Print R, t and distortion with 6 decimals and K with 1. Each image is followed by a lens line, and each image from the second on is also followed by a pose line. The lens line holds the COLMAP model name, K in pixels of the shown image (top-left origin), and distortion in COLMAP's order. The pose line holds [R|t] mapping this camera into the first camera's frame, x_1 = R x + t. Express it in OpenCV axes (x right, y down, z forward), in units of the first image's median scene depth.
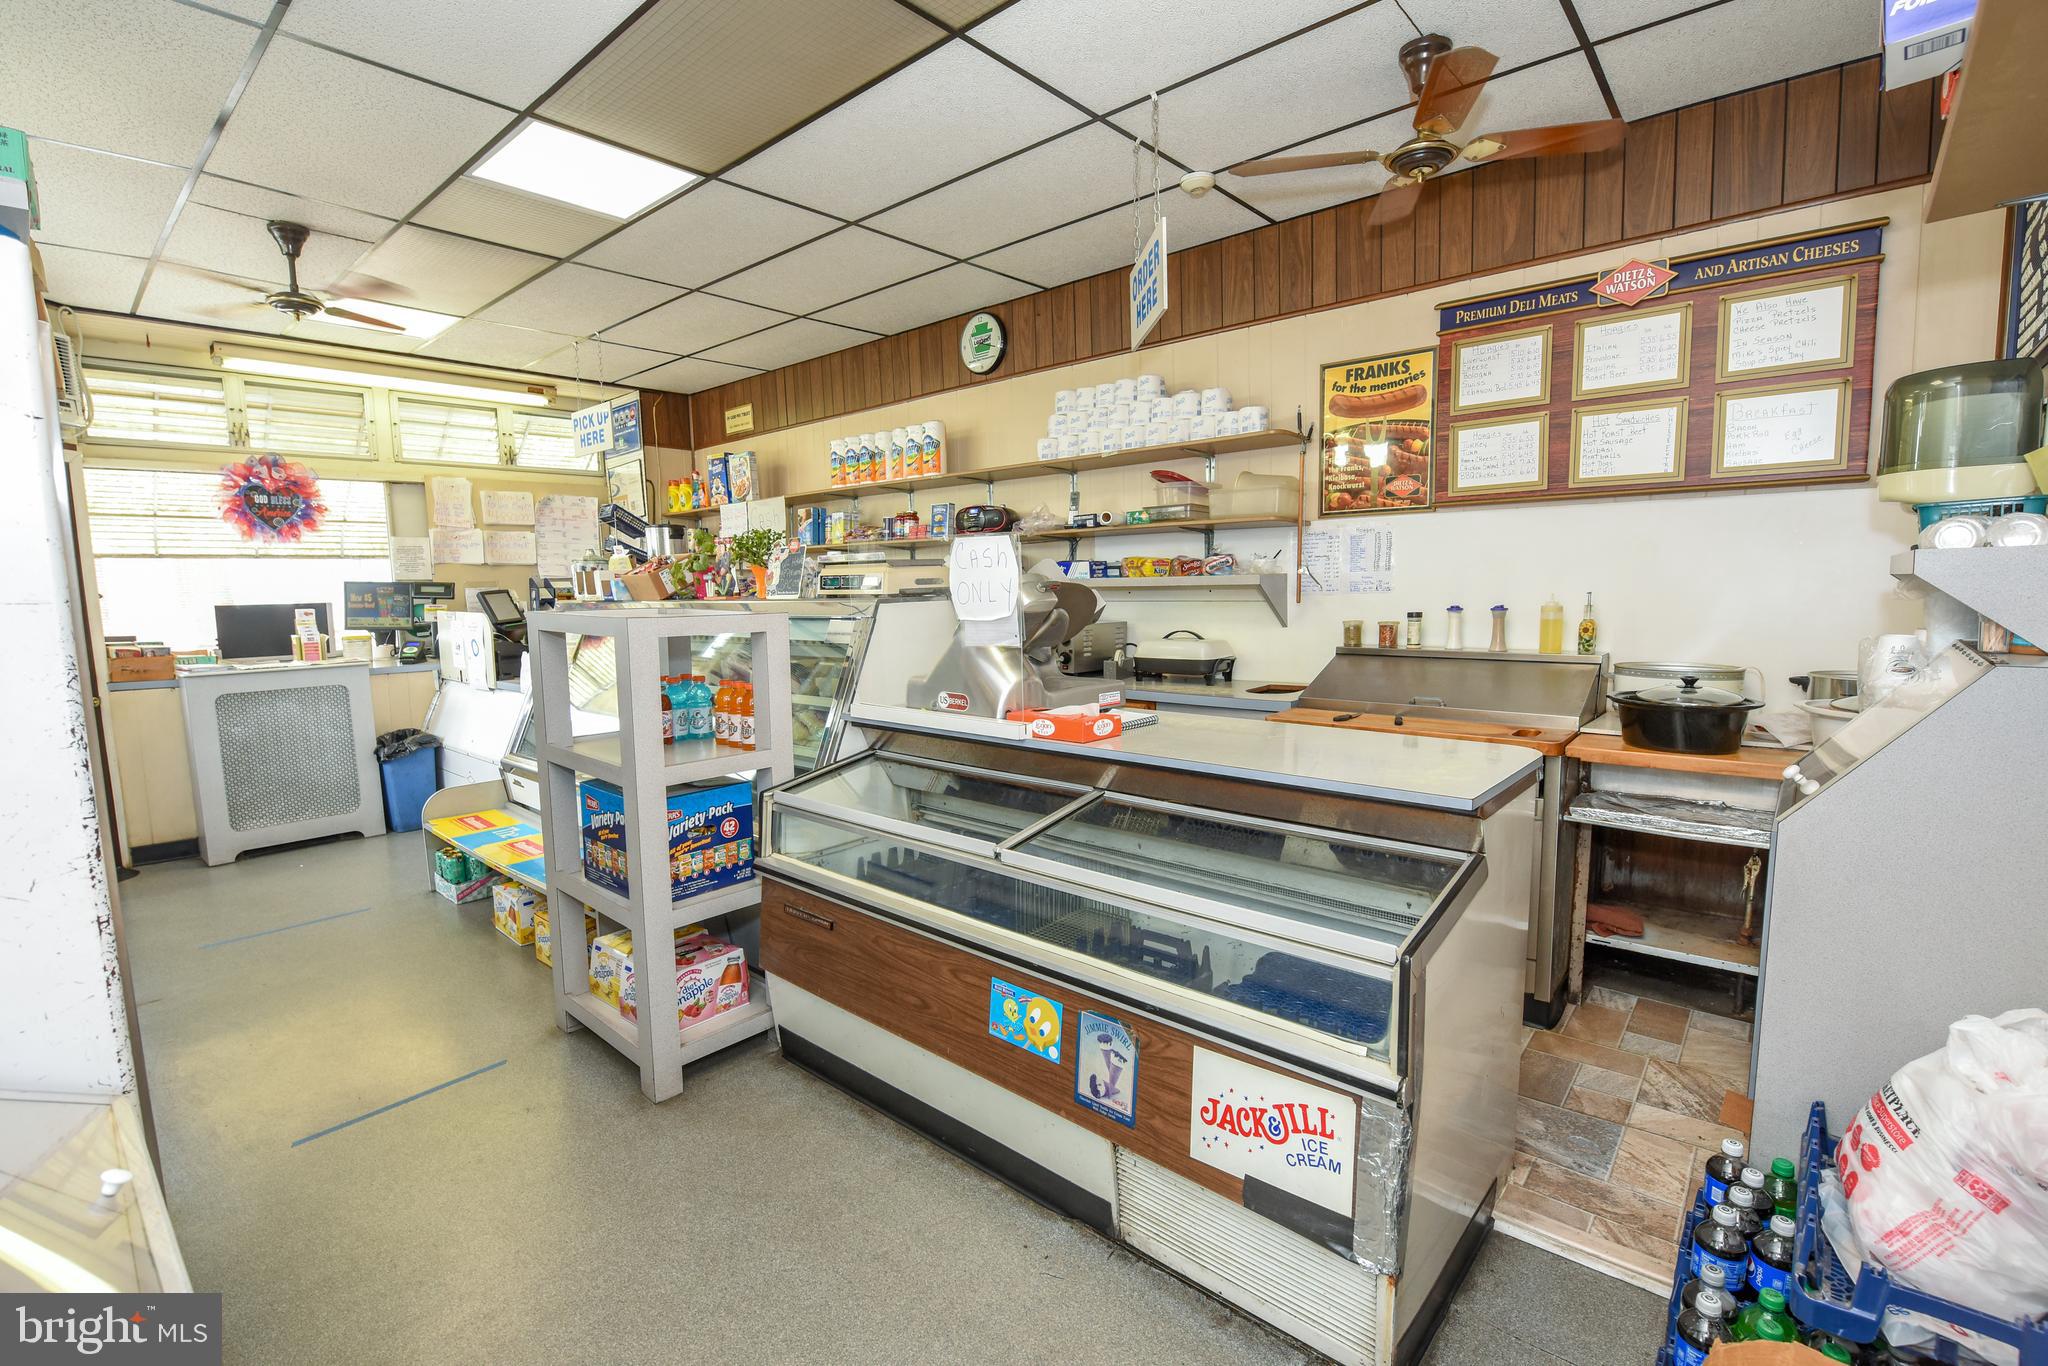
lens RADIAL K [[902.3, 0, 1006.1], [0, 902.3, 683.5], [0, 0, 1]] dist [-0.014648, -0.003219]
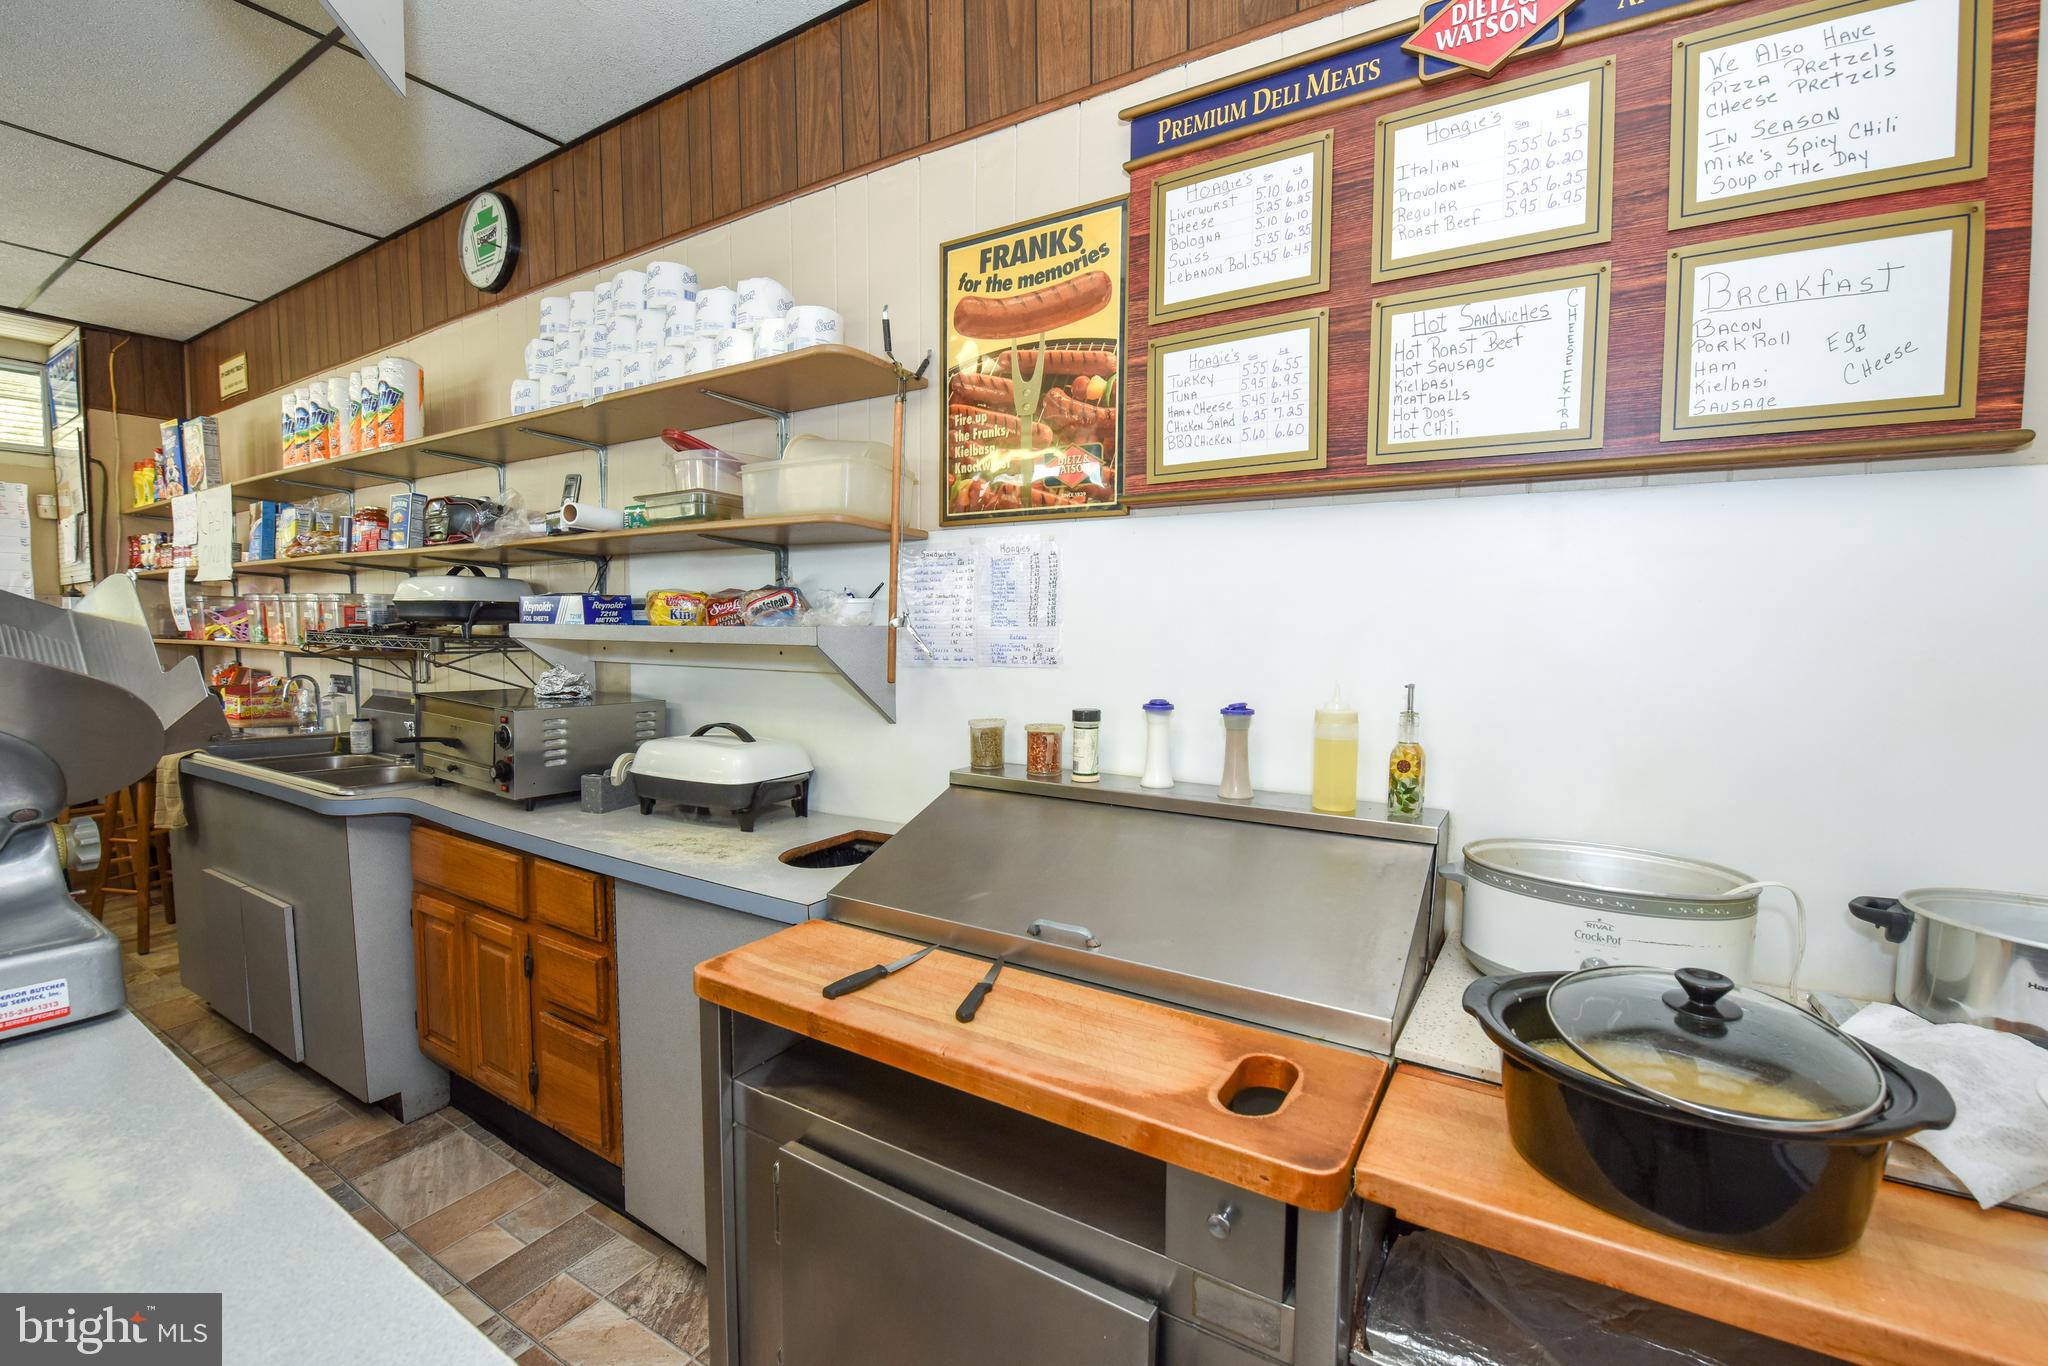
lens RADIAL K [[902.3, 0, 988.7], [0, 902.3, 685.6], [0, 0, 1]] dist [-0.014648, -0.003219]
pose [[0.987839, 0.018821, 0.154340, 0.316614], [-0.011455, 0.998758, -0.048480, -0.066565], [-0.155061, 0.046123, 0.986828, 0.500043]]
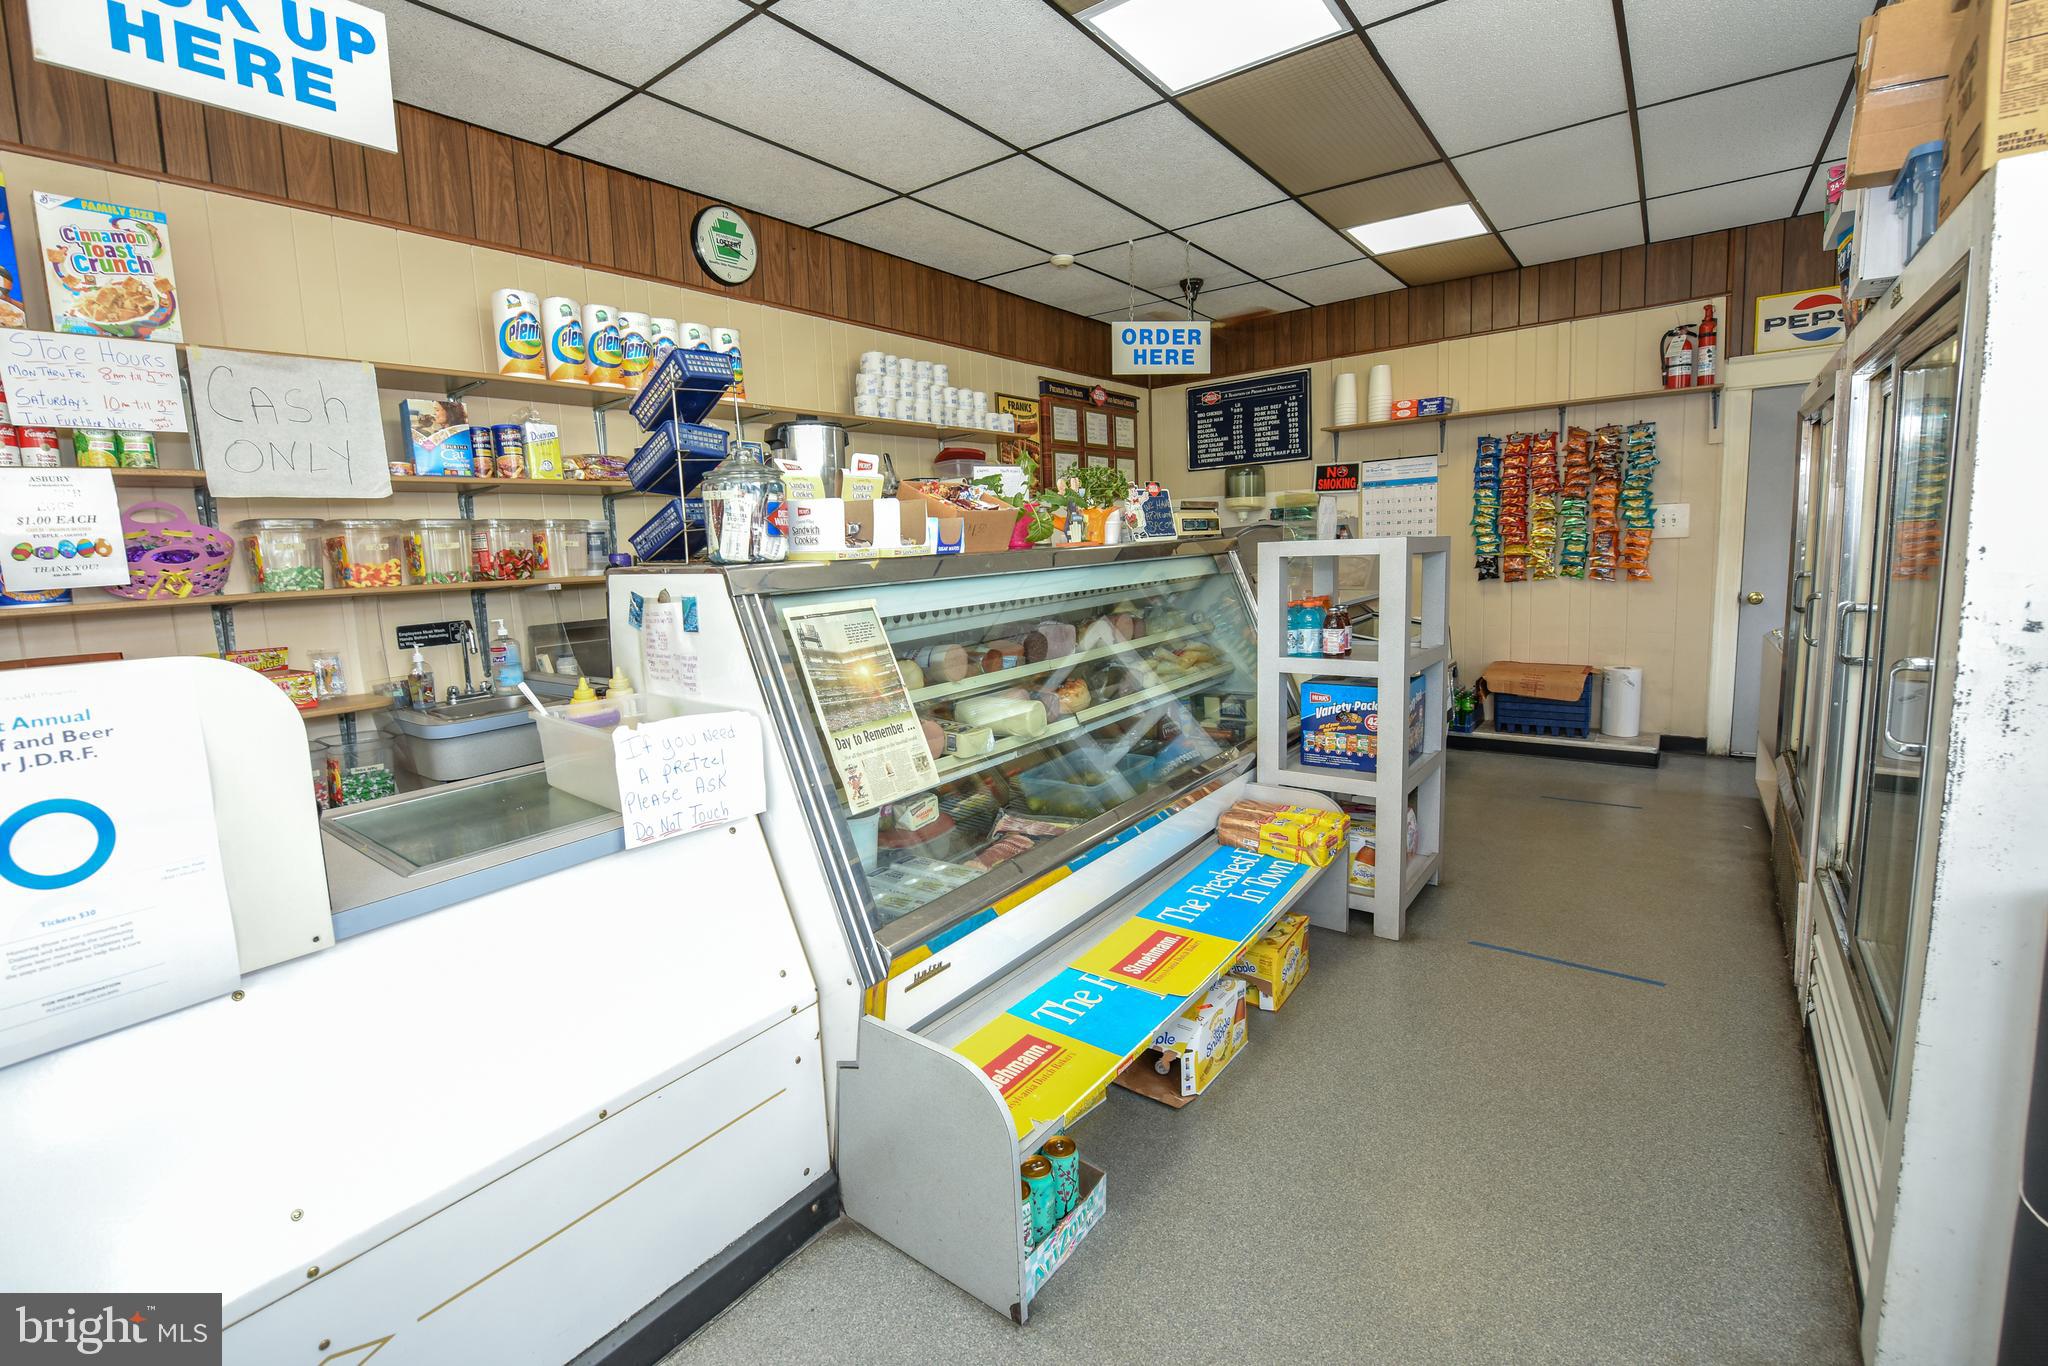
lens RADIAL K [[902.3, 0, 959.8], [0, 902.3, 664.4], [0, 0, 1]] dist [-0.014648, -0.003219]
pose [[-0.047174, -0.114916, 0.992254, -1.230131], [0.148184, 0.981564, 0.120723, -0.109172], [-0.987834, 0.152731, -0.029276, 1.234818]]
